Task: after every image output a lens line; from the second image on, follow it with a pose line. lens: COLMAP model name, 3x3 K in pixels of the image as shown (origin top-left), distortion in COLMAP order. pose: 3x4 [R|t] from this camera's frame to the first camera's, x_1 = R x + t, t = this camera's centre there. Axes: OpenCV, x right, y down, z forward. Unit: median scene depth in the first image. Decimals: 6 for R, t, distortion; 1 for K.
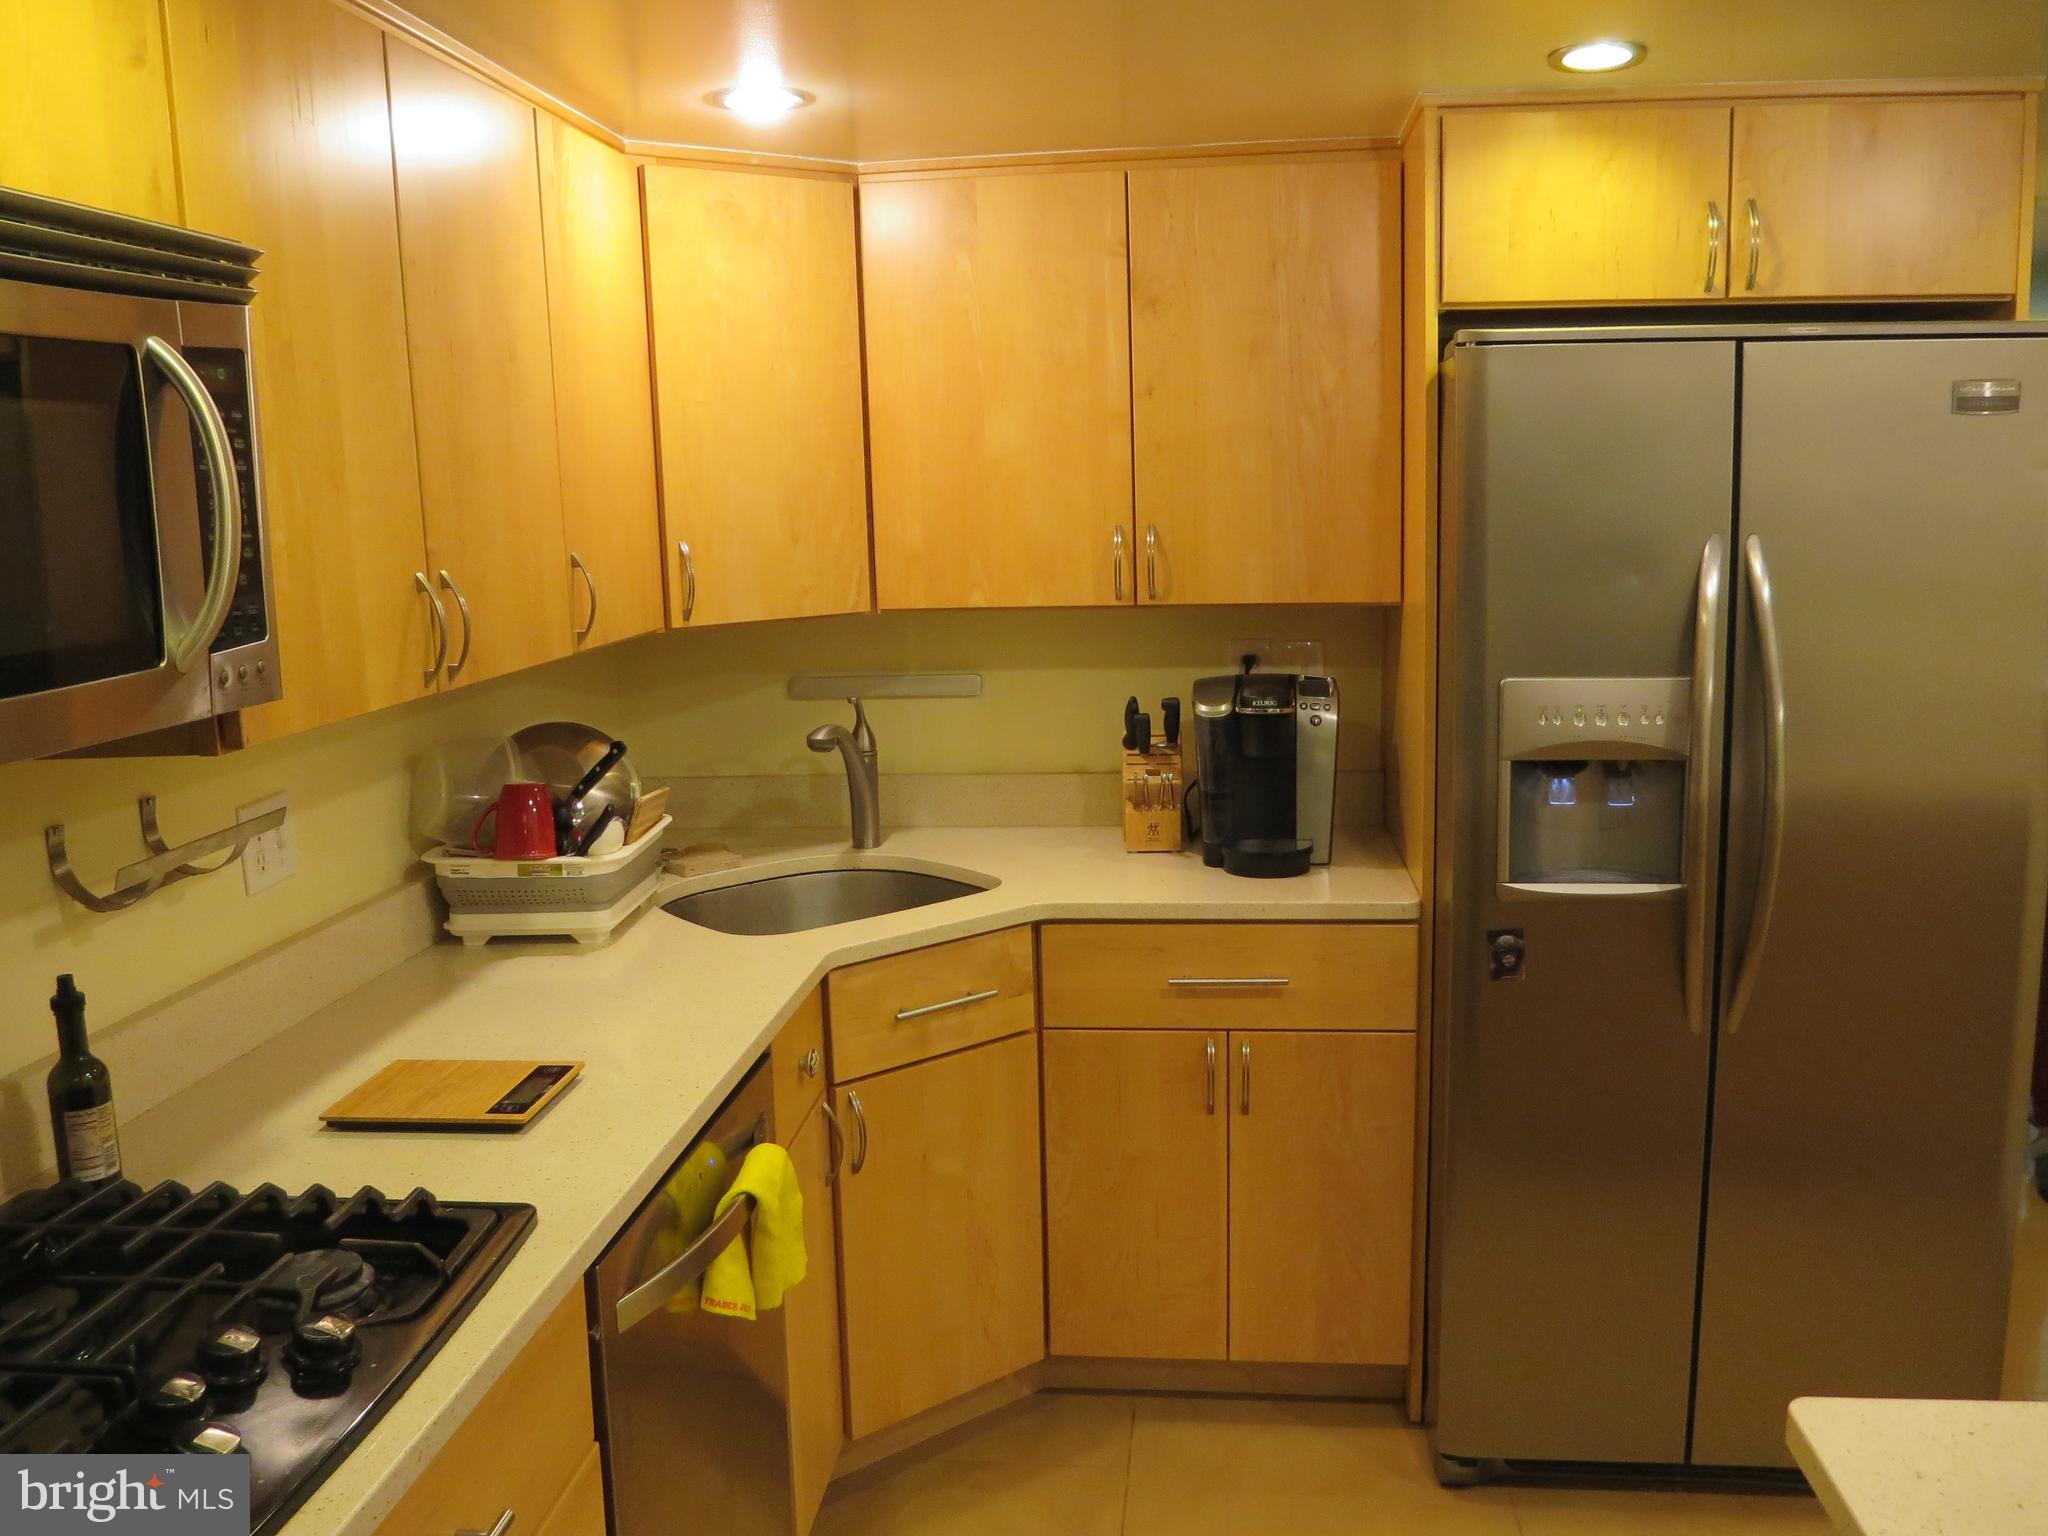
lens RADIAL K [[1729.7, 0, 1015.6], [0, 1729.7, 751.9], [0, 0, 1]] dist [-0.029802, -0.004220]
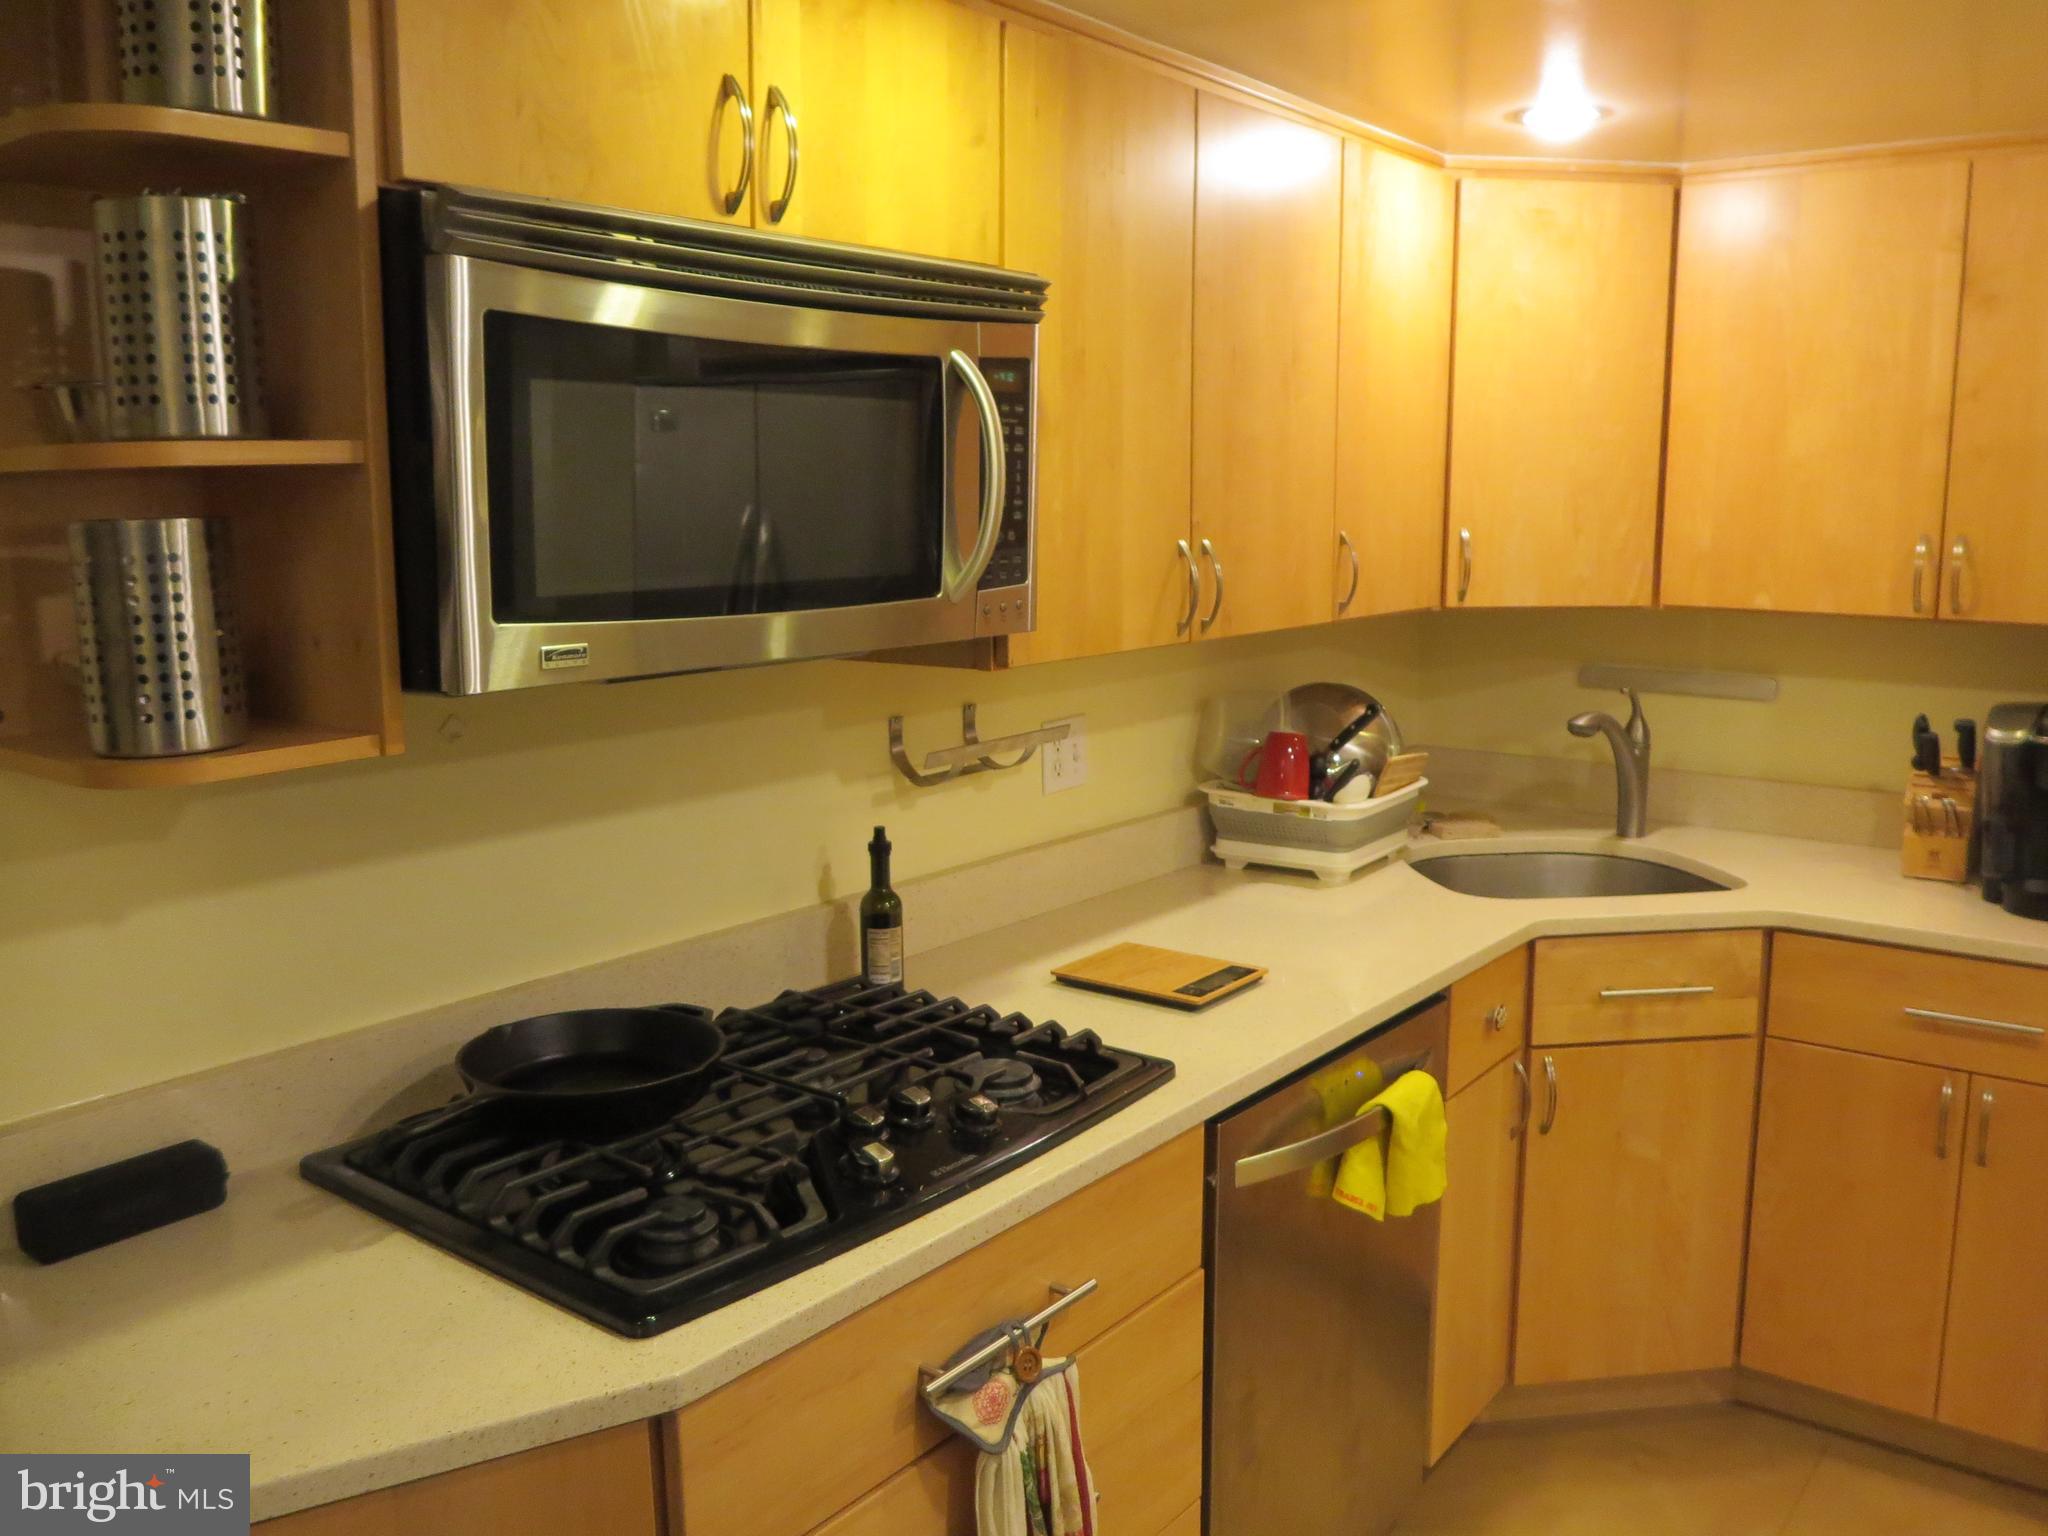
lens RADIAL K [[1729.7, 0, 1039.4], [0, 1729.7, 752.4], [0, 0, 1]] dist [-0.029802, -0.004220]
pose [[0.864583, 0.109480, -0.490419, 0.134353], [-0.105199, 0.993785, 0.036390, 0.007057], [0.491355, 0.020130, 0.870727, -0.072807]]
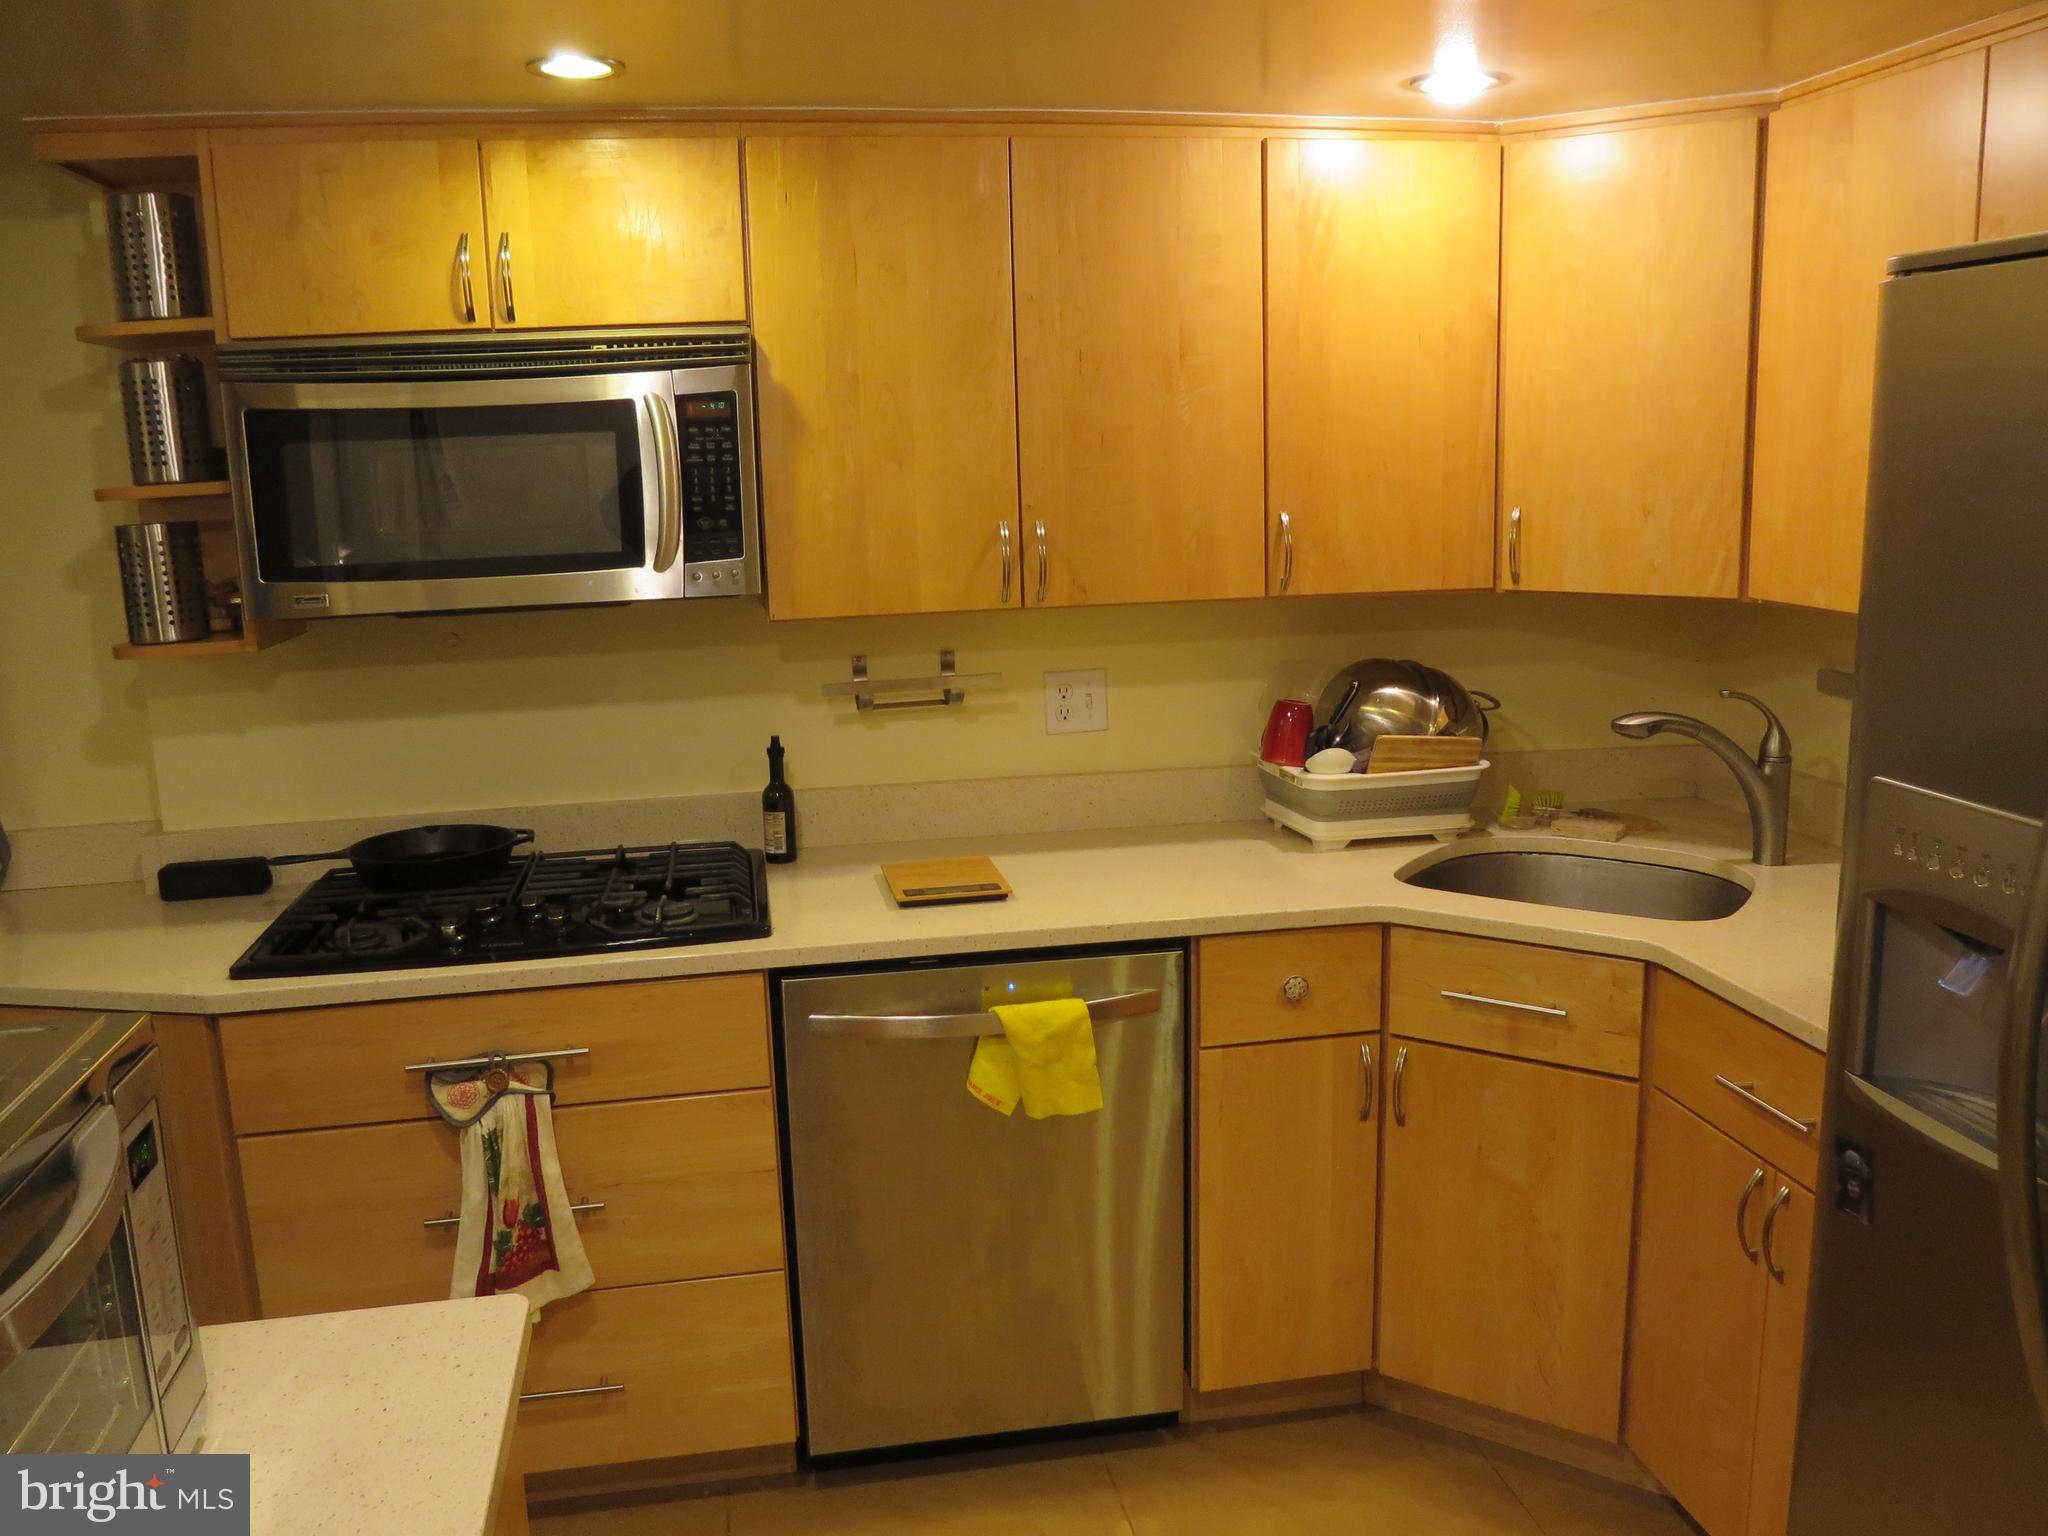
lens RADIAL K [[1729.7, 0, 1040.2], [0, 1729.7, 737.0], [0, 0, 1]] dist [-0.029802, -0.004220]
pose [[0.293739, 0.184059, -0.937998, 0.796762], [-0.133766, 0.979546, 0.150322, -0.115742], [0.946480, 0.081316, 0.312352, 0.458228]]
